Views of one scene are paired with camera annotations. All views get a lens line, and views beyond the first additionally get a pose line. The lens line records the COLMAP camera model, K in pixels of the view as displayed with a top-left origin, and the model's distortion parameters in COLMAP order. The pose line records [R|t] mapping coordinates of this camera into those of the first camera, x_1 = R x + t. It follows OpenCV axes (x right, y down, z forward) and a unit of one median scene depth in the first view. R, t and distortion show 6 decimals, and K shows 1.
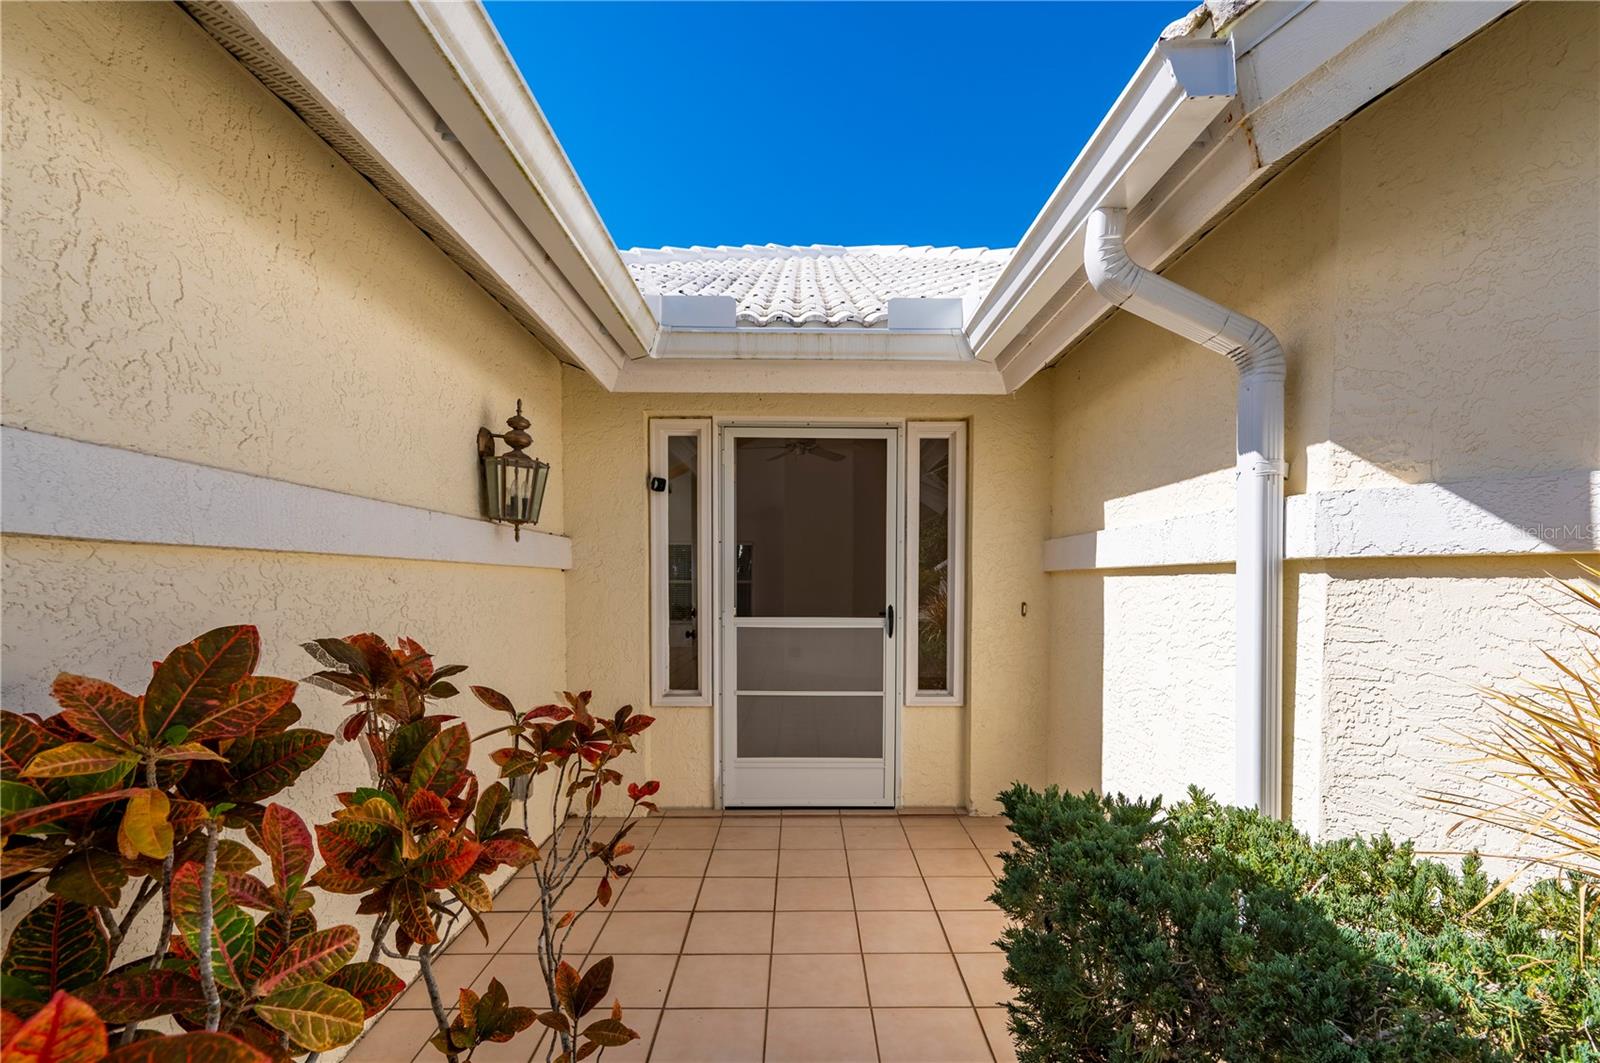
lens RADIAL K [[721.4, 0, 801.4], [0, 721.4, 623.2], [0, 0, 1]] dist [0.000427, -0.000100]
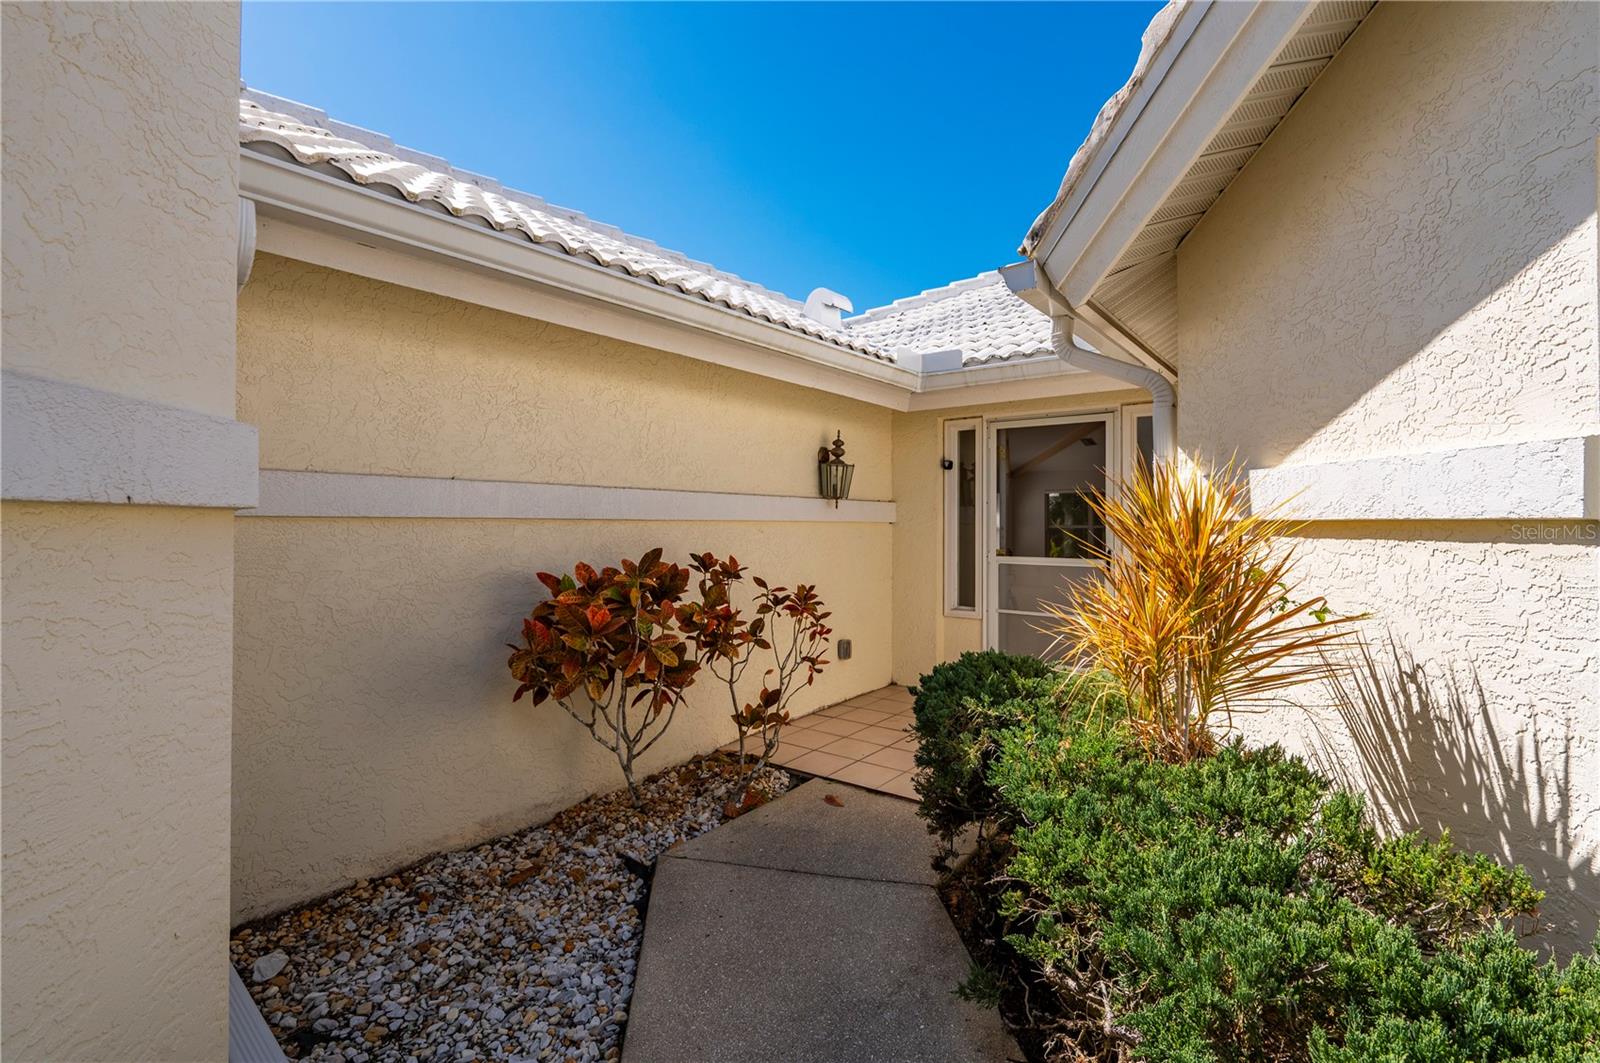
lens RADIAL K [[700.9, 0, 800.0], [0, 700.9, 531.5], [0, 0, 1]] dist [0.000596, 0.000396]
pose [[0.783546, 0.002099, -0.621330, 0.612098], [-0.032821, 0.998738, -0.038017, 0.010952], [0.620466, 0.050180, 0.782626, -0.407961]]
